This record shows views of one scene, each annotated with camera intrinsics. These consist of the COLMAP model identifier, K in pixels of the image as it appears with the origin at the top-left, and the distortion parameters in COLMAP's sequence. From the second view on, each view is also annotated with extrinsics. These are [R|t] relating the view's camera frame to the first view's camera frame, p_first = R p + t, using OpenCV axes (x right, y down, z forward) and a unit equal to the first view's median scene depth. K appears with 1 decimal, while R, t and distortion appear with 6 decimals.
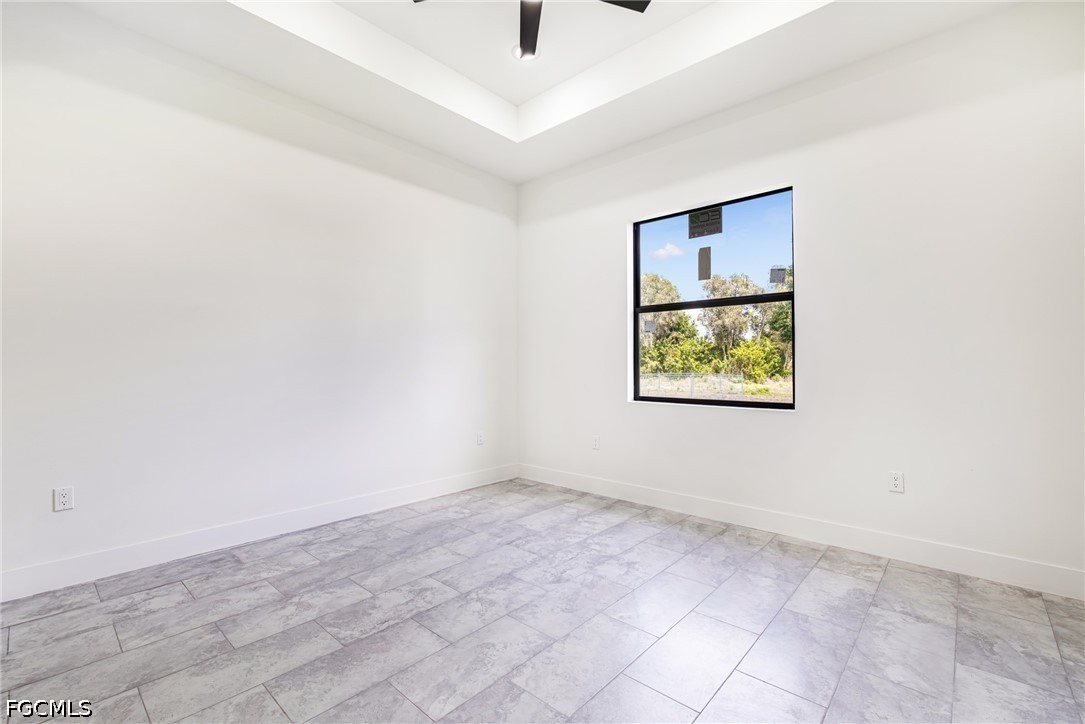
lens RADIAL K [[472.7, 0, 543.7], [0, 472.7, 363.2], [0, 0, 1]] dist [0.002064, -0.000058]
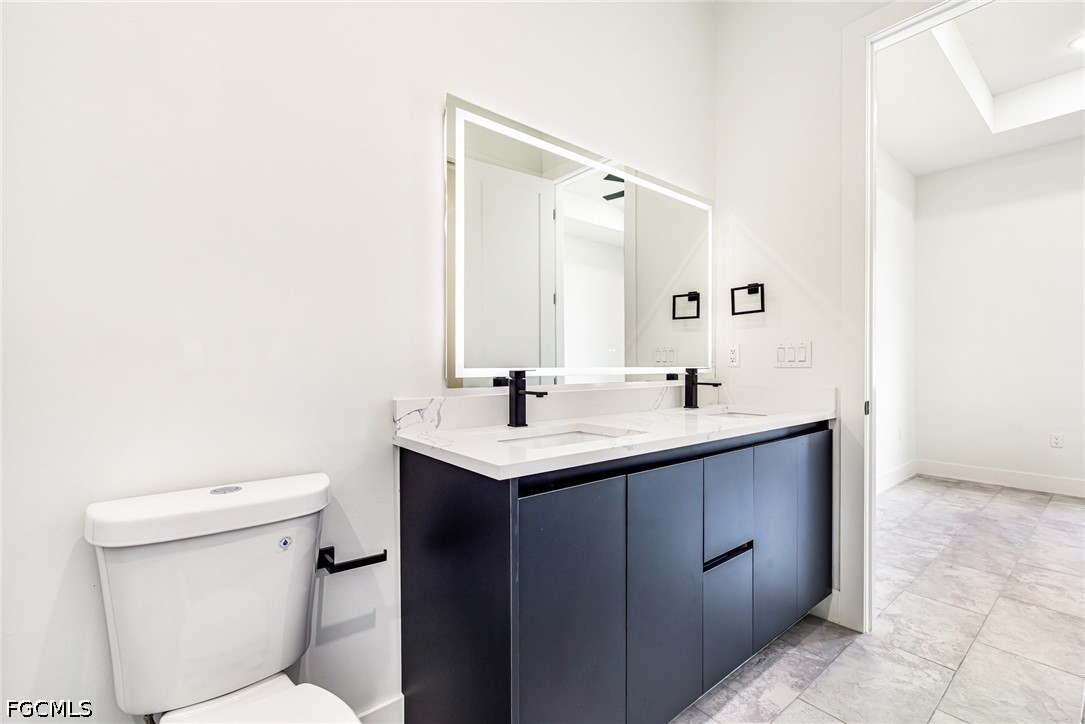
lens RADIAL K [[472.7, 0, 543.7], [0, 472.7, 363.2], [0, 0, 1]] dist [0.002064, -0.000058]
pose [[0.988463, -0.002136, -0.151449, -1.301079], [0.003479, 0.999957, 0.008603, -0.005682], [0.151424, -0.009031, 0.988428, -0.203349]]
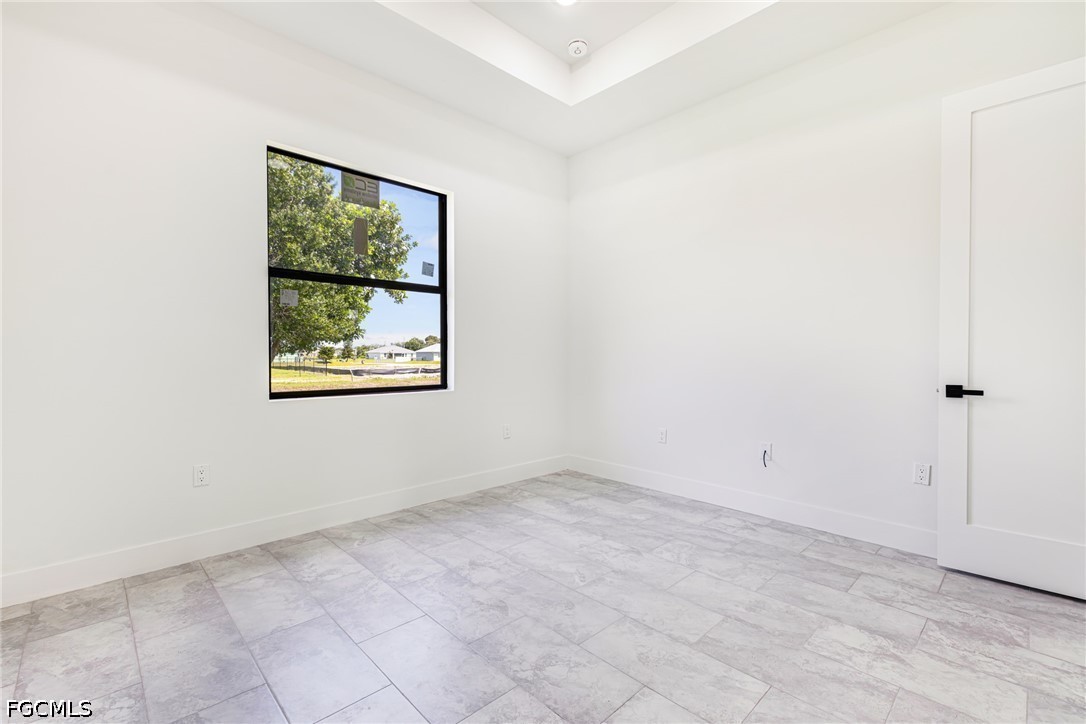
lens RADIAL K [[473.1, 0, 544.2], [0, 473.1, 363.2], [0, 0, 1]] dist [0.002064, -0.000058]
pose [[0.069307, -0.015327, 0.997478, -0.777096], [-0.009220, 0.999829, 0.016004, 0.014908], [-0.997553, -0.010305, 0.069154, 0.855349]]
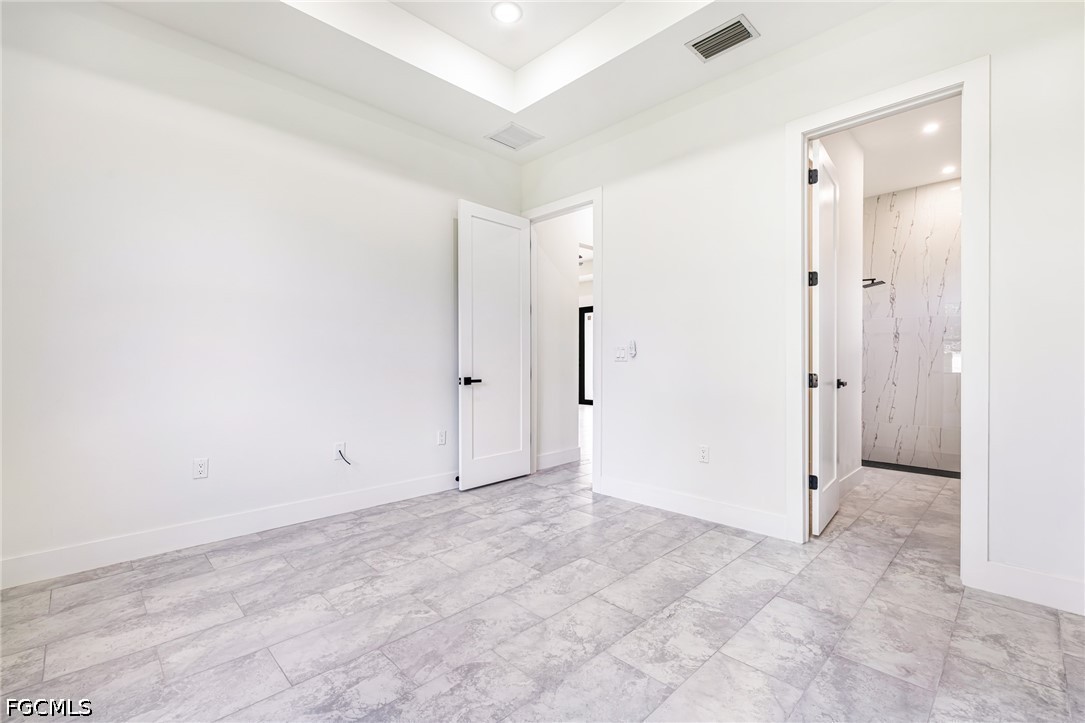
lens RADIAL K [[472.7, 0, 543.7], [0, 472.7, 362.7], [0, 0, 1]] dist [0.002064, -0.000058]
pose [[-0.998234, -0.000047, 0.059412, -0.111139], [-0.000185, 0.999997, -0.002321, 0.023619], [-0.059411, -0.002328, -0.998231, 1.641591]]
